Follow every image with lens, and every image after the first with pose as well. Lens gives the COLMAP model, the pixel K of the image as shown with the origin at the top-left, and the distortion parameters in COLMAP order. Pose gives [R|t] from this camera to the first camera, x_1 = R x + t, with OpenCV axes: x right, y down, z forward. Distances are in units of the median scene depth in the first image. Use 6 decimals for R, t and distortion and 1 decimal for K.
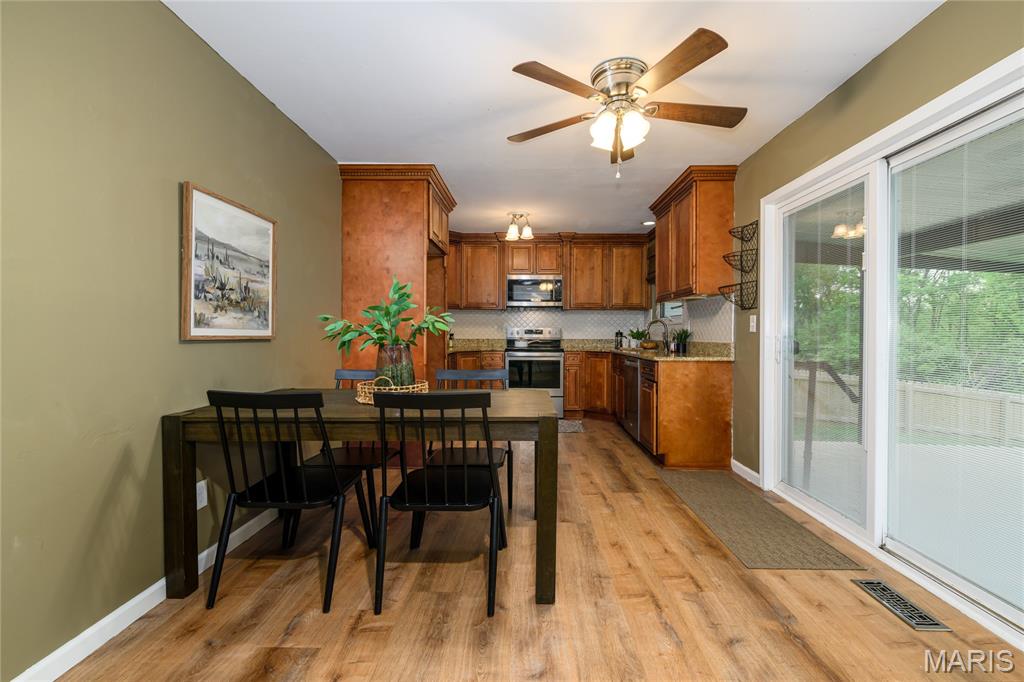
lens RADIAL K [[457.0, 0, 514.2], [0, 457.0, 337.2], [0, 0, 1]] dist [0.001687, -0.000150]
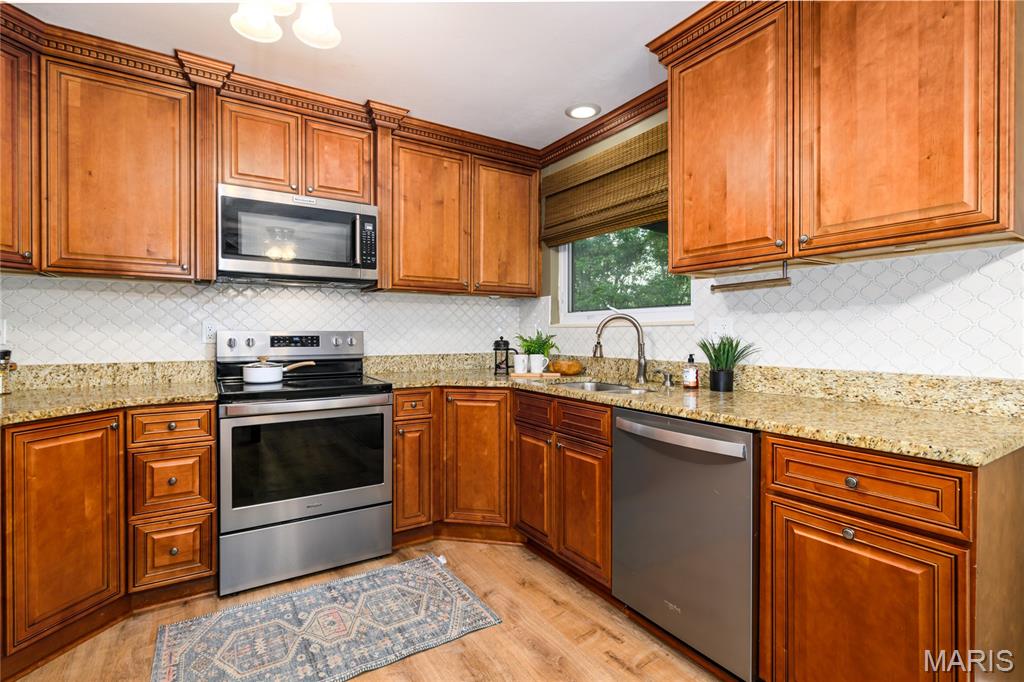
lens RADIAL K [[482.2, 0, 538.2], [0, 482.2, 340.6], [0, 0, 1]] dist [-0.003365, -0.000549]
pose [[0.809889, -0.010357, 0.586491, -0.034587], [0.006230, 0.999940, 0.009055, -0.015321], [-0.586549, -0.003679, 0.809905, 0.548310]]
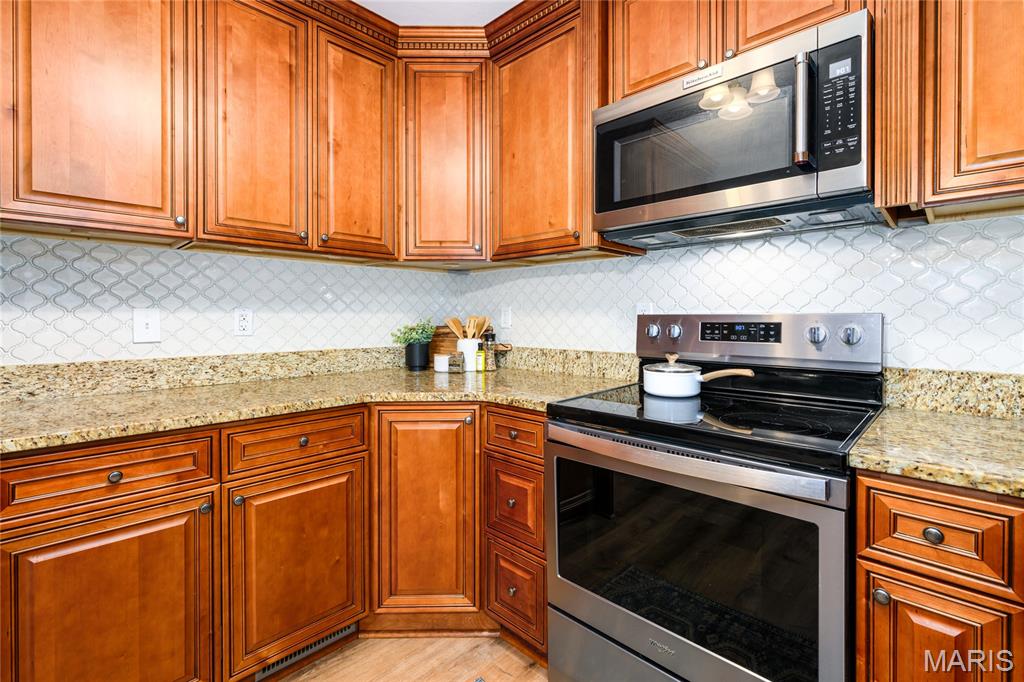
lens RADIAL K [[457.0, 0, 511.8], [0, 457.0, 320.7], [0, 0, 1]] dist [0.001687, -0.000150]
pose [[0.735772, -0.000984, -0.677229, 0.122639], [-0.002895, 0.999985, -0.004598, -0.016494], [0.677224, 0.005344, 0.735758, 0.774159]]
